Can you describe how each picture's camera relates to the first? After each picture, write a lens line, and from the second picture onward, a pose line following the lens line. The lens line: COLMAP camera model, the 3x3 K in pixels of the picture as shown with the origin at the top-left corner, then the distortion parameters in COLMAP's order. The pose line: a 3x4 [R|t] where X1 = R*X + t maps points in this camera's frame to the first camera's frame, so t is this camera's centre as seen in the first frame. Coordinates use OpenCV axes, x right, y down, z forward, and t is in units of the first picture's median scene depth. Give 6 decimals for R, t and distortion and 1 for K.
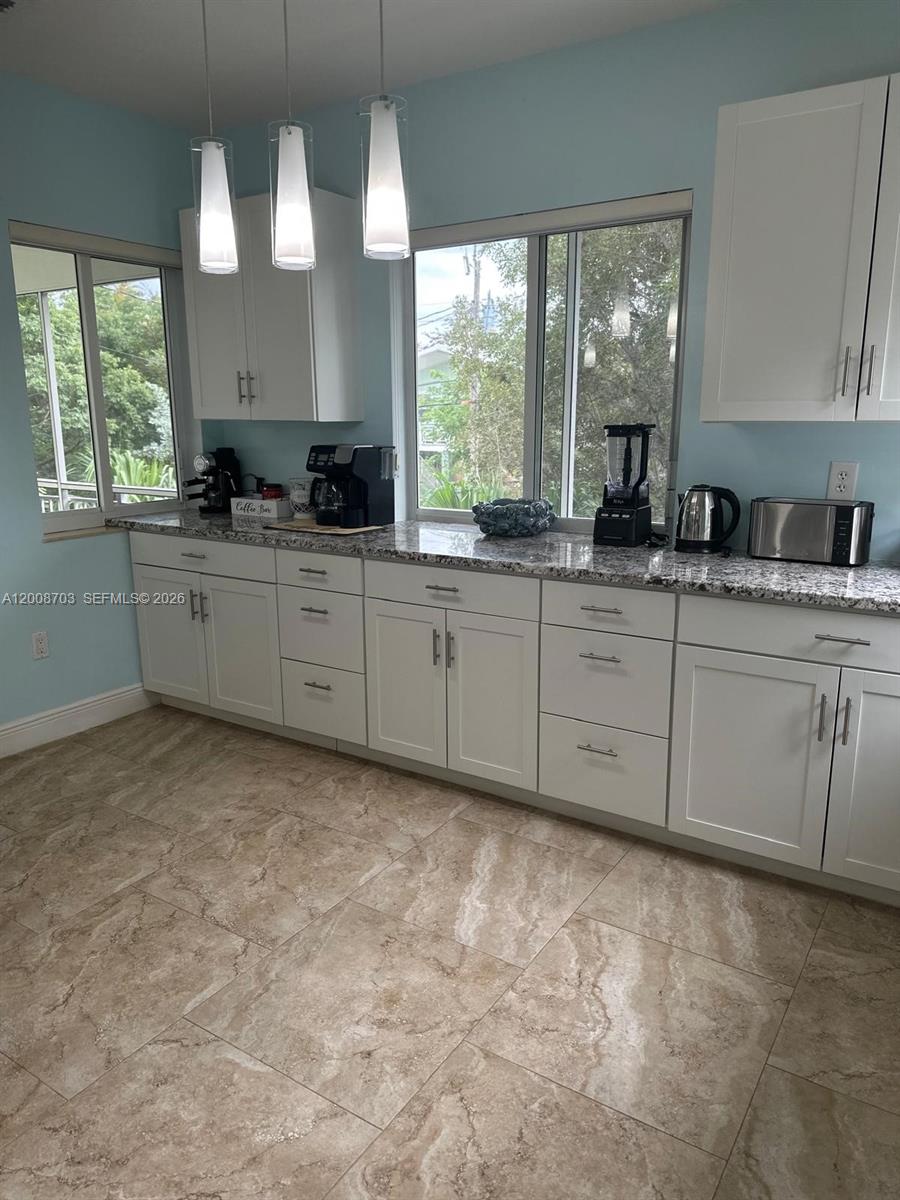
lens RADIAL K [[838.9, 0, 454.1], [0, 838.9, 608.8], [0, 0, 1]] dist [0.139862, -0.276745]
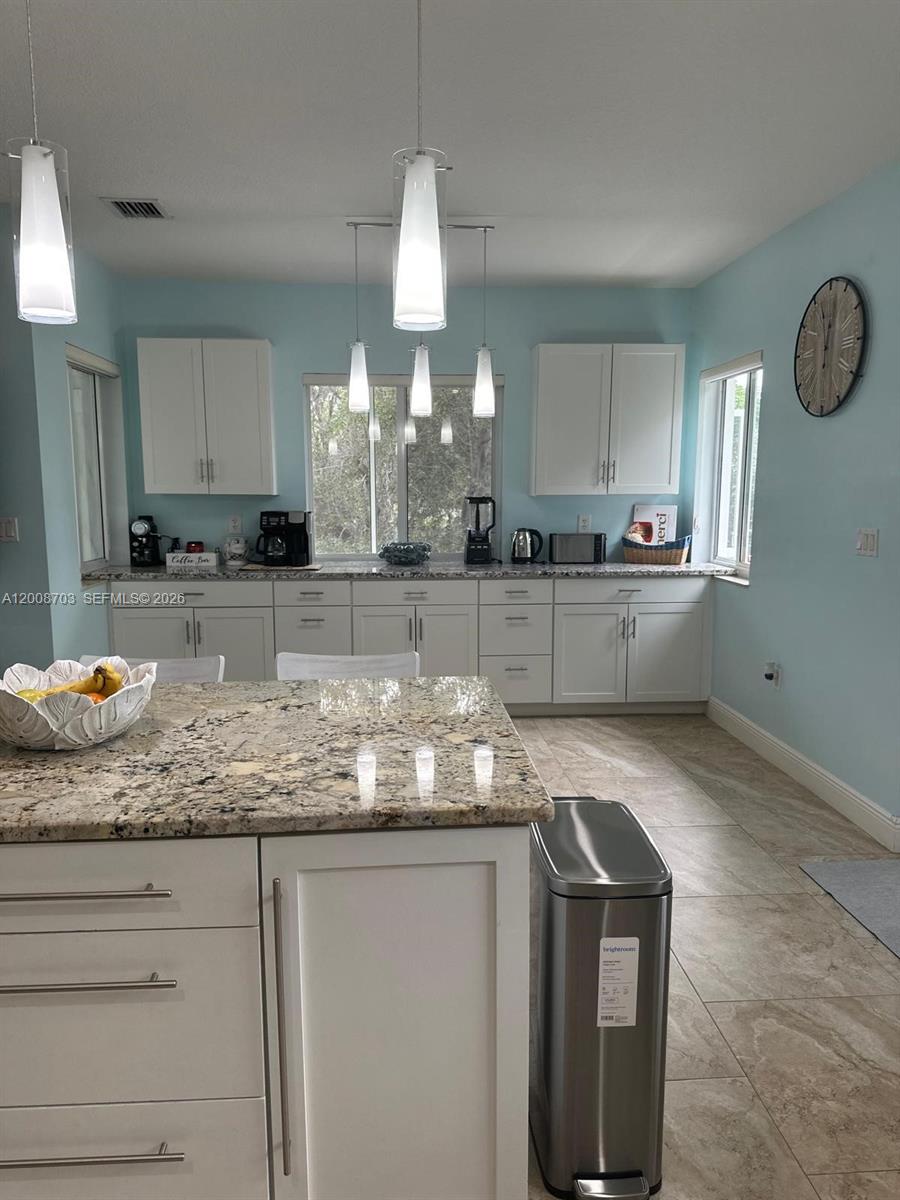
lens RADIAL K [[838.9, 0, 454.1], [0, 838.9, 608.8], [0, 0, 1]] dist [0.139862, -0.276745]
pose [[0.793424, -0.082443, 0.603061, -1.035645], [0.134158, 0.990105, -0.041152, 0.093569], [-0.593701, 0.113556, 0.796633, -0.403560]]
